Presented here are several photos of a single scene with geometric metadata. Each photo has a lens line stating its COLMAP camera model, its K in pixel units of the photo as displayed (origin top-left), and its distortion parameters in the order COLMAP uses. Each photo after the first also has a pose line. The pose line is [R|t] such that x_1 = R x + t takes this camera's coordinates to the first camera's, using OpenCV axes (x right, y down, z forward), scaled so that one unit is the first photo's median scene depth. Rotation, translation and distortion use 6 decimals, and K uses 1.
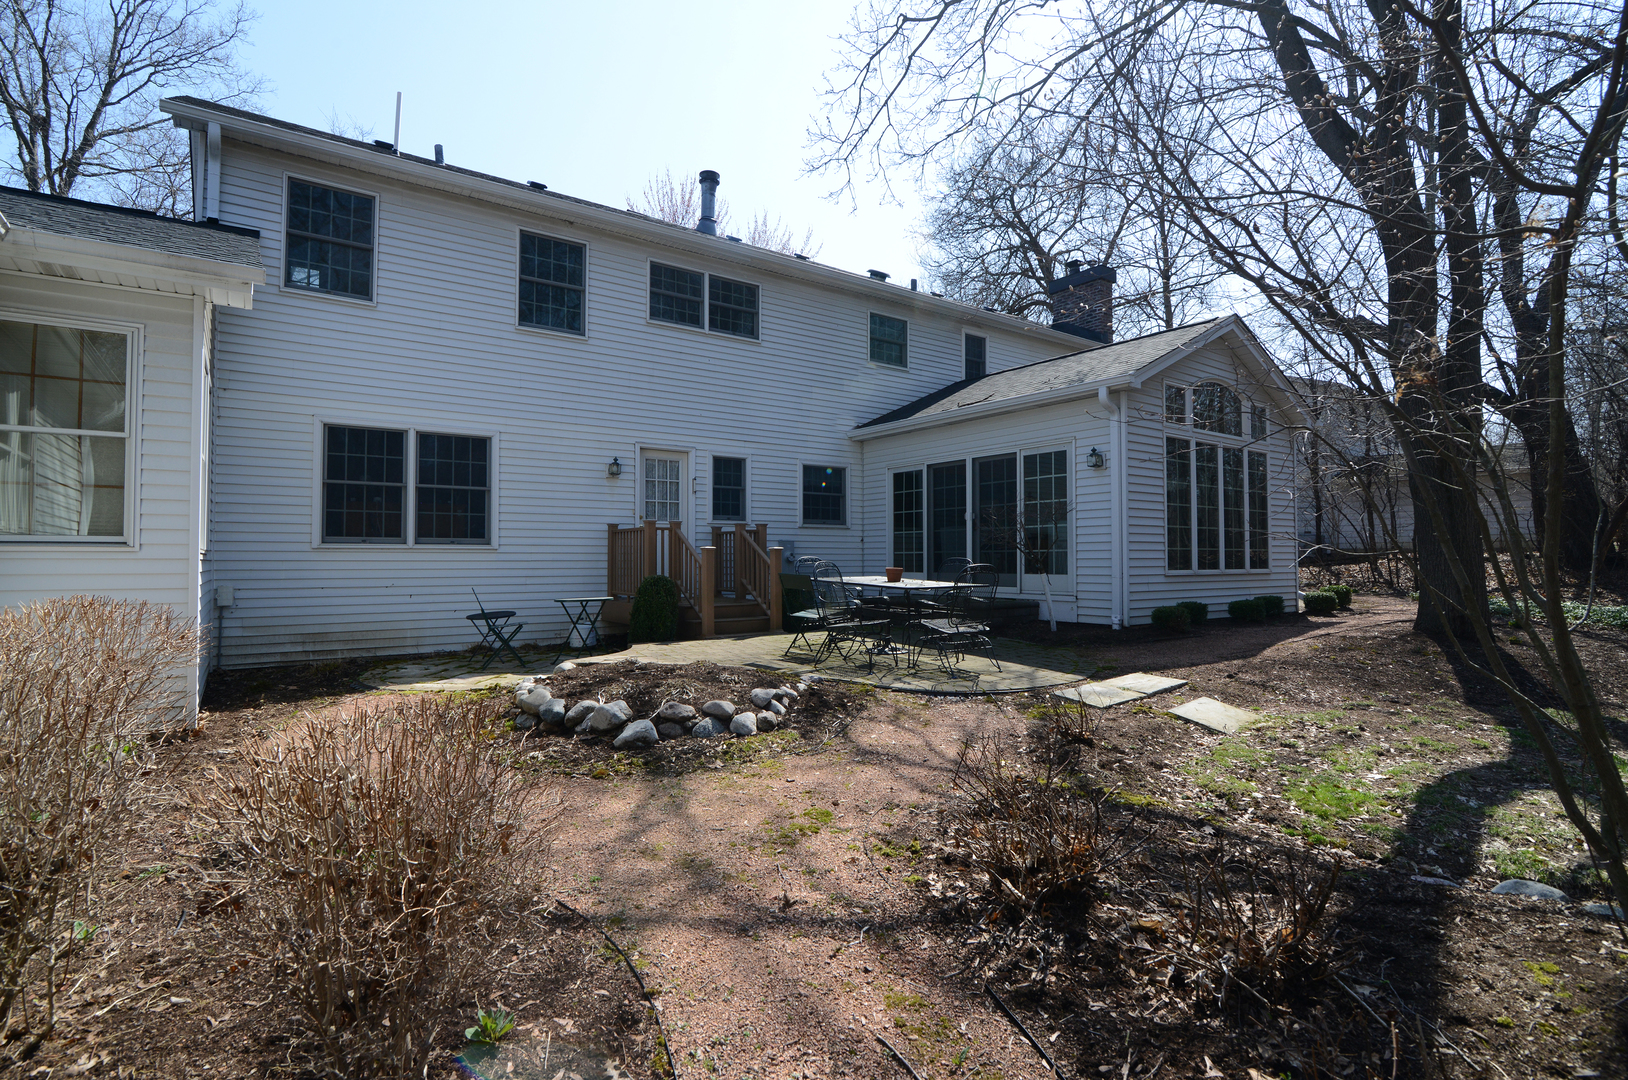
lens RADIAL K [[742.6, 0, 814.0], [0, 742.6, 540.0], [0, 0, 1]] dist [-0.017083, -0.000341]
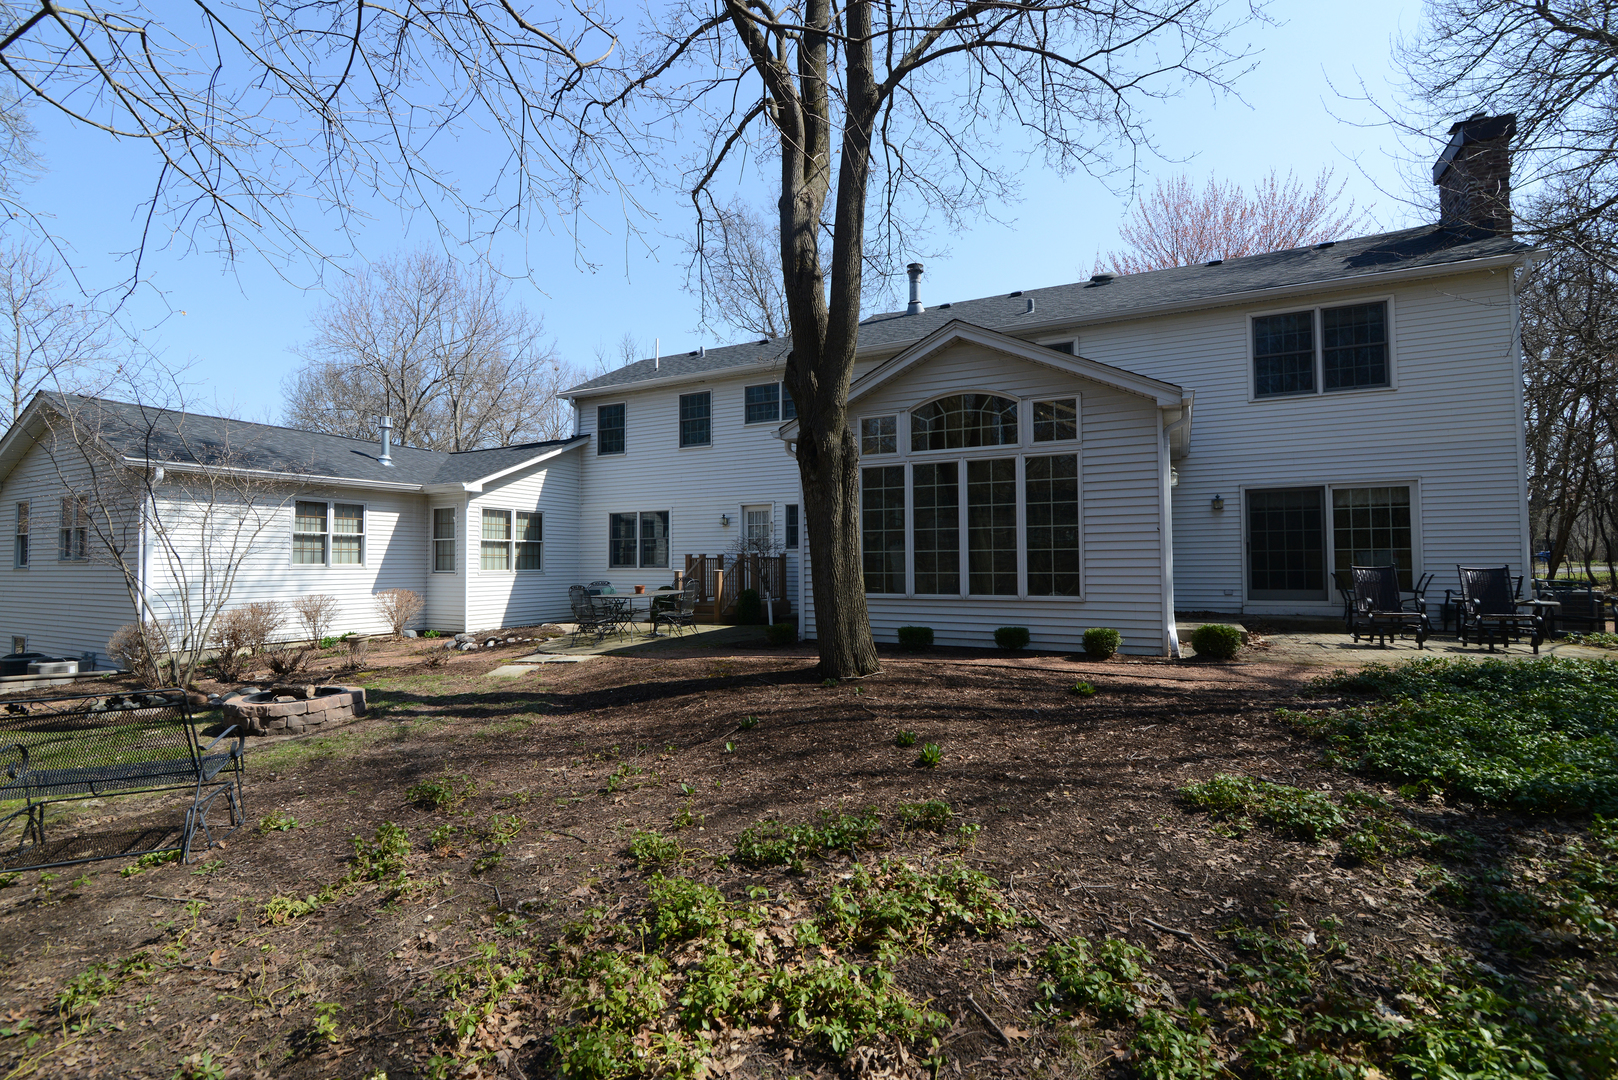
lens RADIAL K [[738.0, 0, 809.0], [0, 738.0, 540.0], [0, 0, 1]] dist [-0.017083, -0.000341]
pose [[0.470890, -0.027897, -0.881751, 1.326585], [0.029928, 0.999430, -0.015638, -0.020970], [0.881684, -0.019025, 0.471456, 0.403116]]
